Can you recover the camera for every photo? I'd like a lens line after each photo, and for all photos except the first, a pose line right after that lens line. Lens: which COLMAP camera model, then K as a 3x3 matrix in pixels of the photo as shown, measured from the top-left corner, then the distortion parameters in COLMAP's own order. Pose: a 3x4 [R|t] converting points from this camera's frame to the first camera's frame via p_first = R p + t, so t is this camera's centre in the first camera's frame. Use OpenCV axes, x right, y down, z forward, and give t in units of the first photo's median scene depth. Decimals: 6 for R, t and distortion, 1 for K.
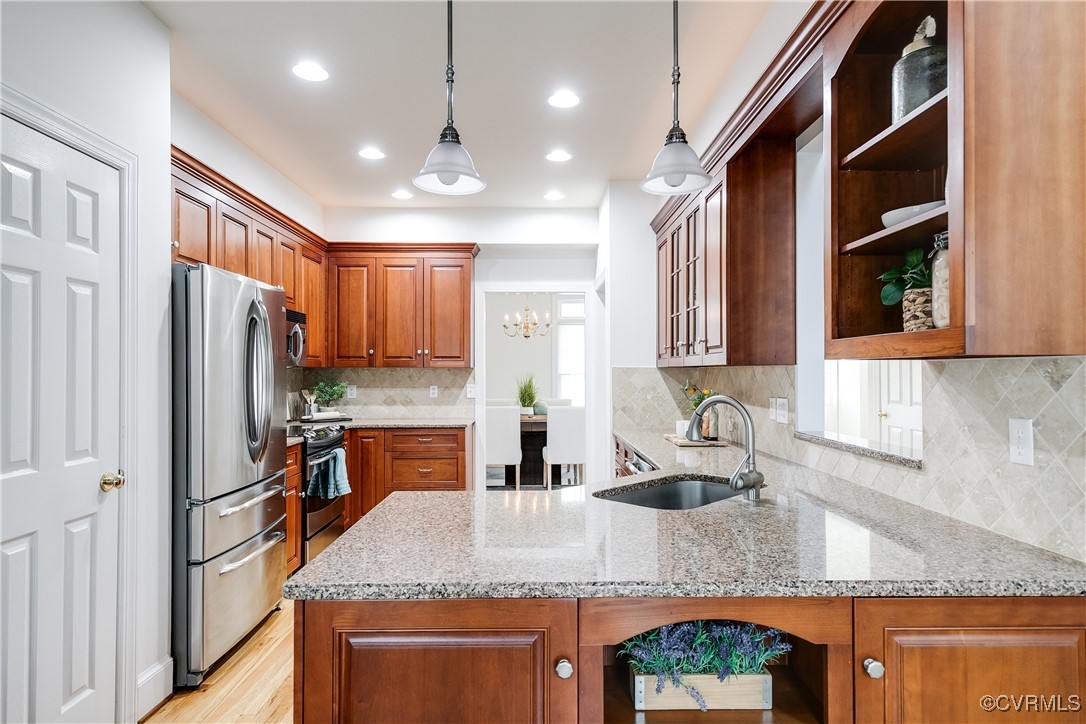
lens RADIAL K [[609.8, 0, 545.2], [0, 609.8, 366.3], [0, 0, 1]] dist [0.002020, 0.000173]
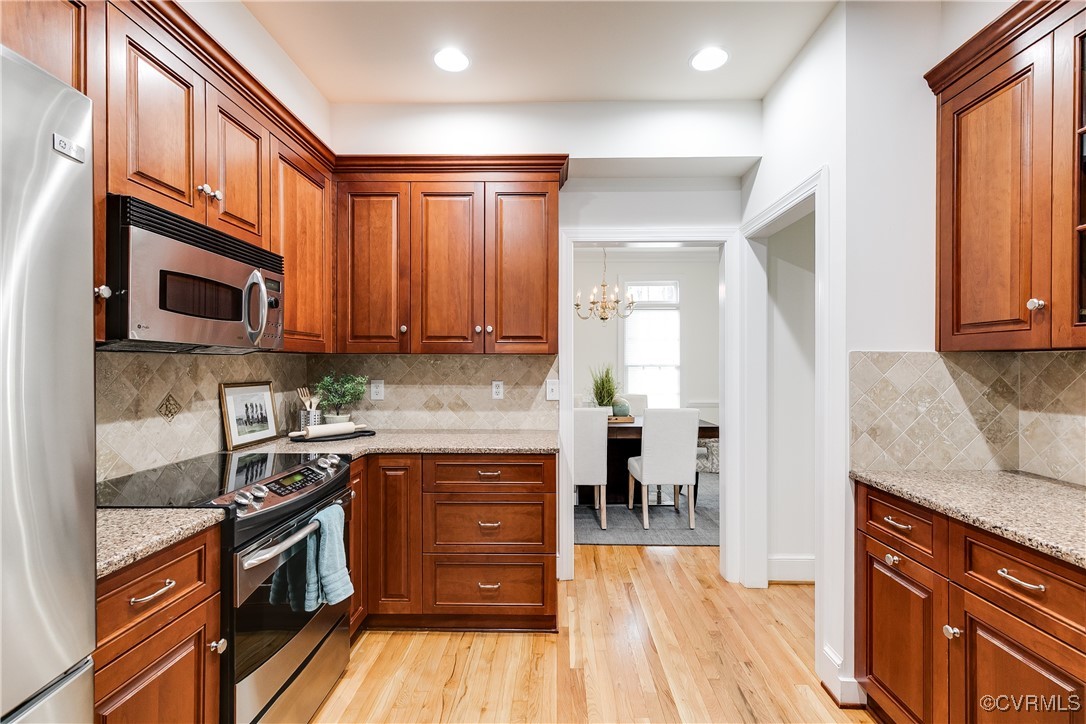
lens RADIAL K [[492.2, 0, 543.0], [0, 492.2, 362.0], [0, 0, 1]] dist [-0.000352, -0.000102]
pose [[0.998933, 0.001771, -0.046138, -0.117870], [-0.001493, 0.999980, 0.006071, 0.007470], [0.046148, -0.005995, 0.998917, 0.502387]]
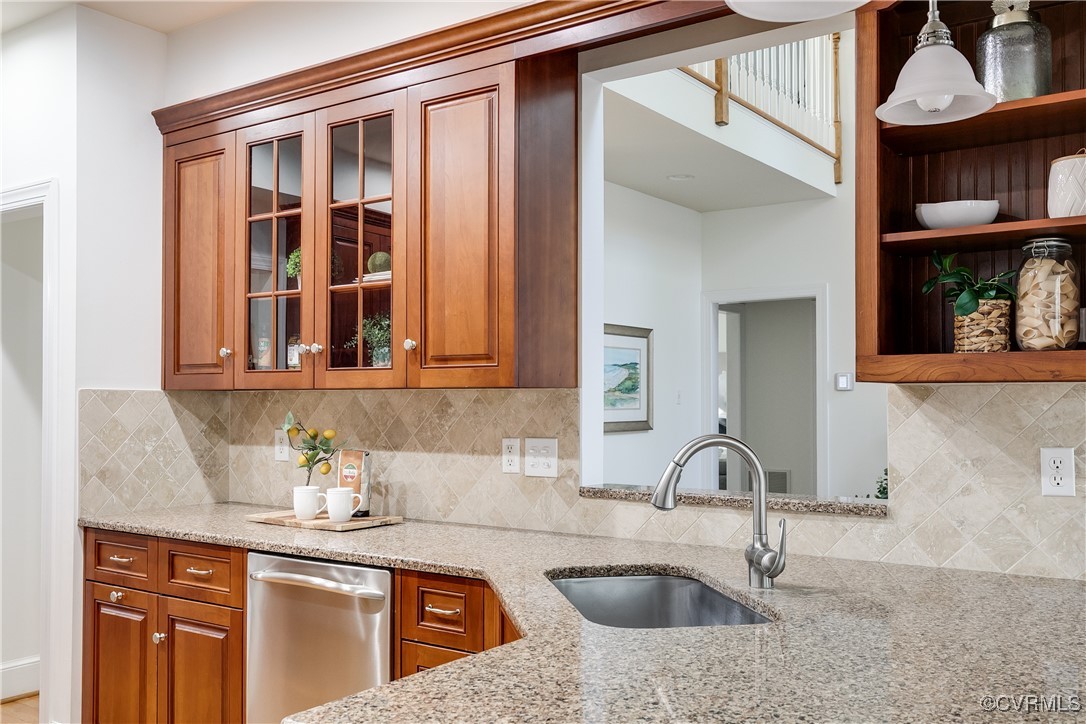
lens RADIAL K [[980.9, 0, 544.4], [0, 980.9, 384.2], [0, 0, 1]] dist [0.006762, -0.000218]
pose [[0.594736, 0.010962, 0.803847, -0.263252], [-0.006023, 0.999940, -0.009179, 0.001979], [-0.803899, 0.000618, 0.594766, 0.212985]]
